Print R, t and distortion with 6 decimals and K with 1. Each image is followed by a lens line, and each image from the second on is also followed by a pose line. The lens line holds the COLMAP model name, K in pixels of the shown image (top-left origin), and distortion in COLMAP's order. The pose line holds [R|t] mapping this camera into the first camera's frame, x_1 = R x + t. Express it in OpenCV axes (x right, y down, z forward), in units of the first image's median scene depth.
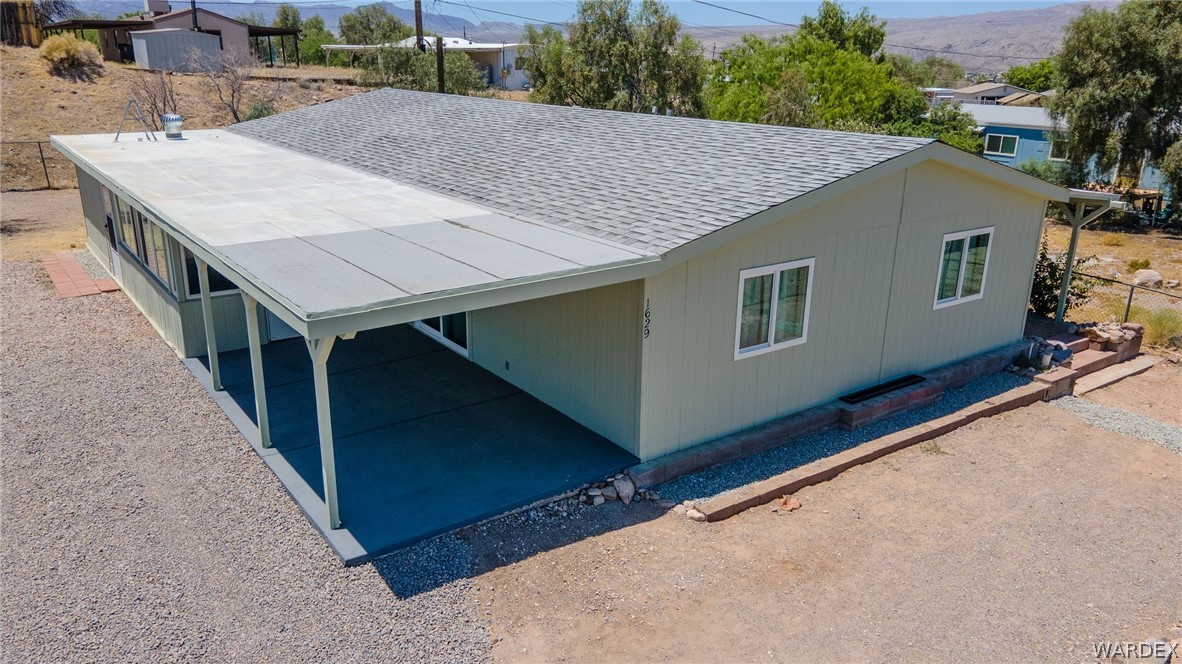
lens RADIAL K [[865.1, 0, 593.2], [0, 865.1, 334.4], [0, 0, 1]] dist [0.018758, 0.047556]
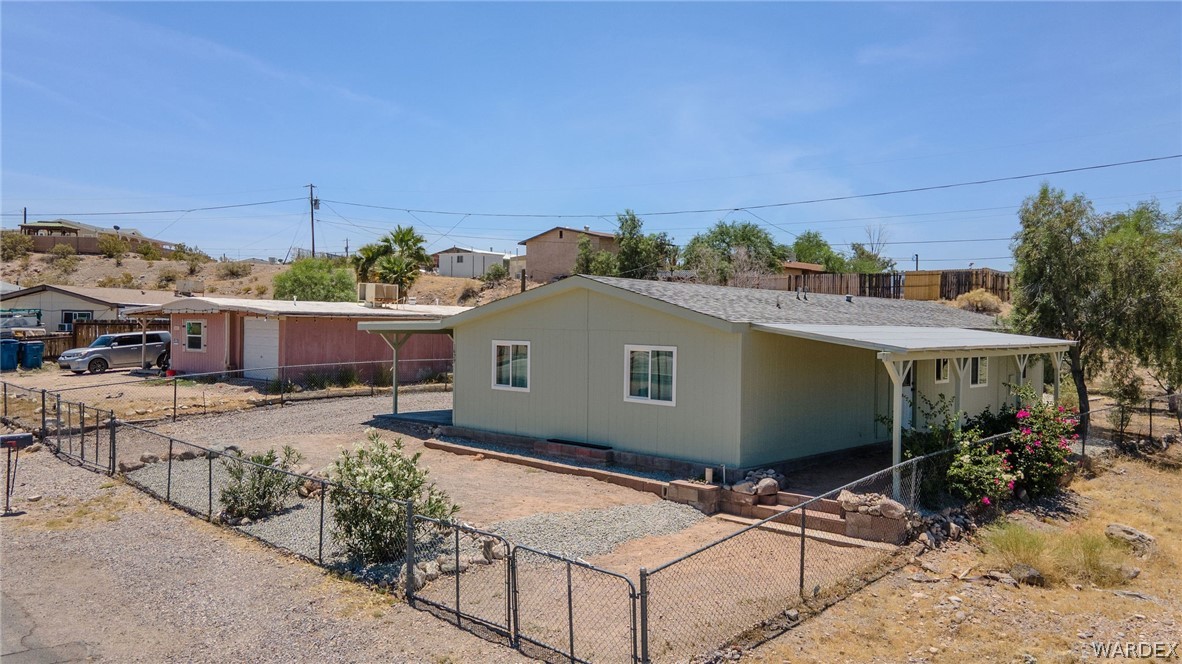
lens RADIAL K [[865.1, 0, 593.2], [0, 865.1, 334.4], [0, 0, 1]] dist [0.018758, 0.047556]
pose [[0.182305, -0.004208, -0.983233, 1.706739], [-0.312496, 0.947894, -0.061997, -0.028275], [0.932261, 0.318559, 0.171491, 0.697970]]
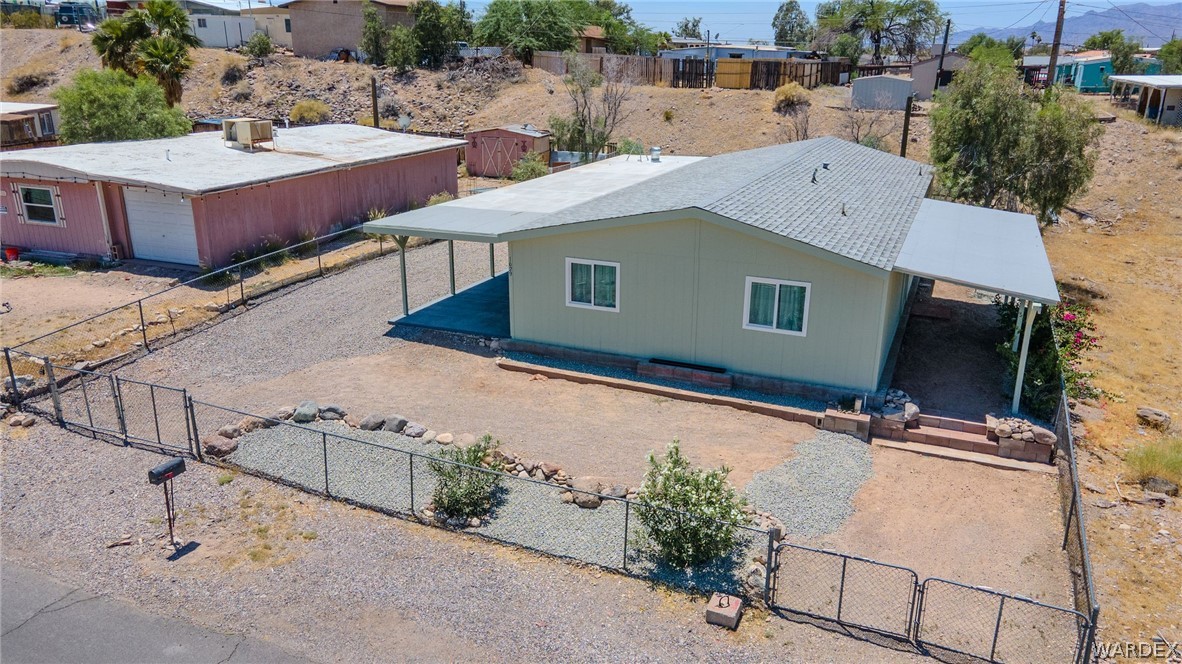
lens RADIAL K [[865.1, 0, 593.2], [0, 865.1, 334.4], [0, 0, 1]] dist [0.018758, 0.047556]
pose [[0.511264, 0.253640, -0.821143, 1.434868], [-0.262641, 0.955860, 0.131726, -0.140948], [0.818308, 0.148319, 0.555313, 0.019359]]
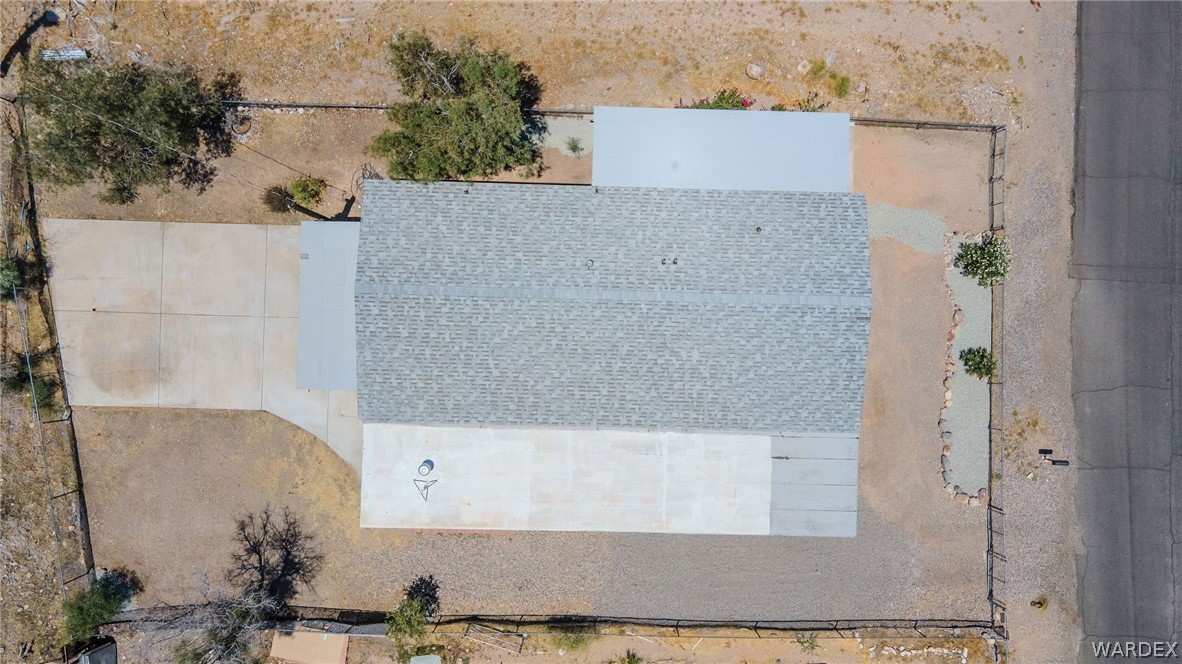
lens RADIAL K [[865.1, 0, 593.2], [0, 865.1, 334.4], [0, 0, 1]] dist [0.018758, 0.047556]
pose [[0.607660, -0.794194, -0.002217, -0.168094], [0.234127, 0.176469, 0.956056, -2.566789], [-0.758903, -0.581476, 0.293175, 0.713817]]
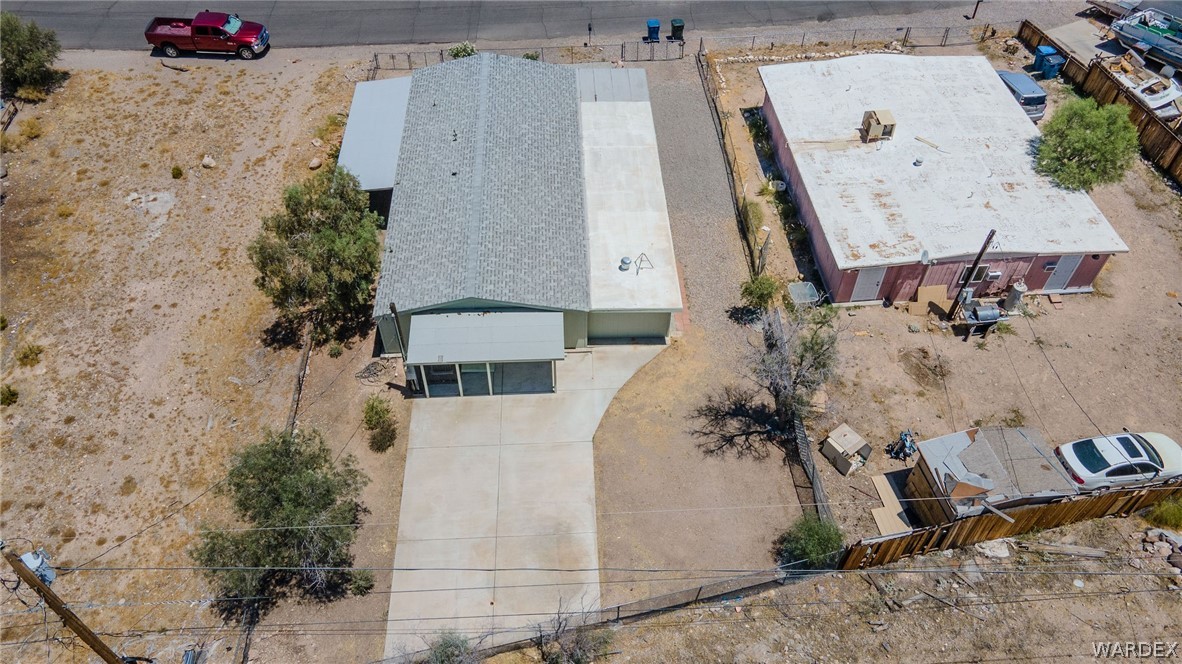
lens RADIAL K [[865.1, 0, 593.2], [0, 865.1, 334.4], [0, 0, 1]] dist [0.018758, 0.047556]
pose [[-0.835390, -0.426985, 0.346131, -1.706578], [0.142932, 0.439307, 0.886893, -2.735445], [-0.530748, 0.790375, -0.305963, 2.616379]]
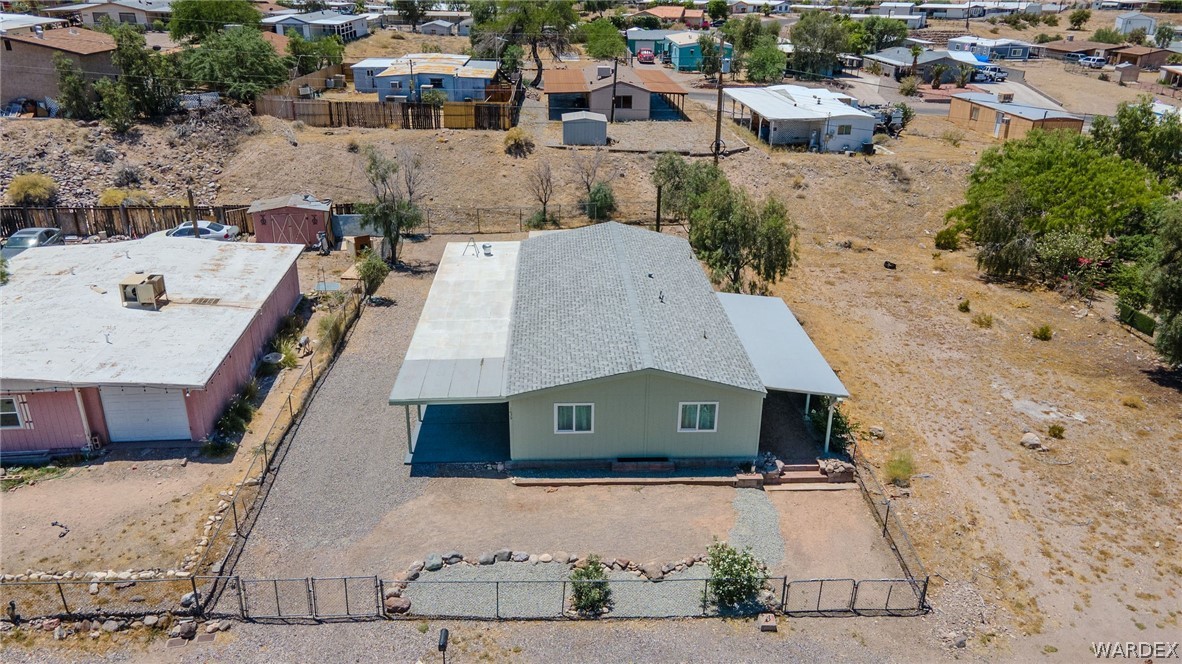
lens RADIAL K [[865.1, 0, 593.2], [0, 865.1, 334.4], [0, 0, 1]] dist [0.018758, 0.047556]
pose [[0.836126, 0.205607, -0.508547, 1.299758], [-0.165656, 0.978454, 0.123228, -0.517182], [0.522926, -0.018790, 0.852171, -1.016359]]
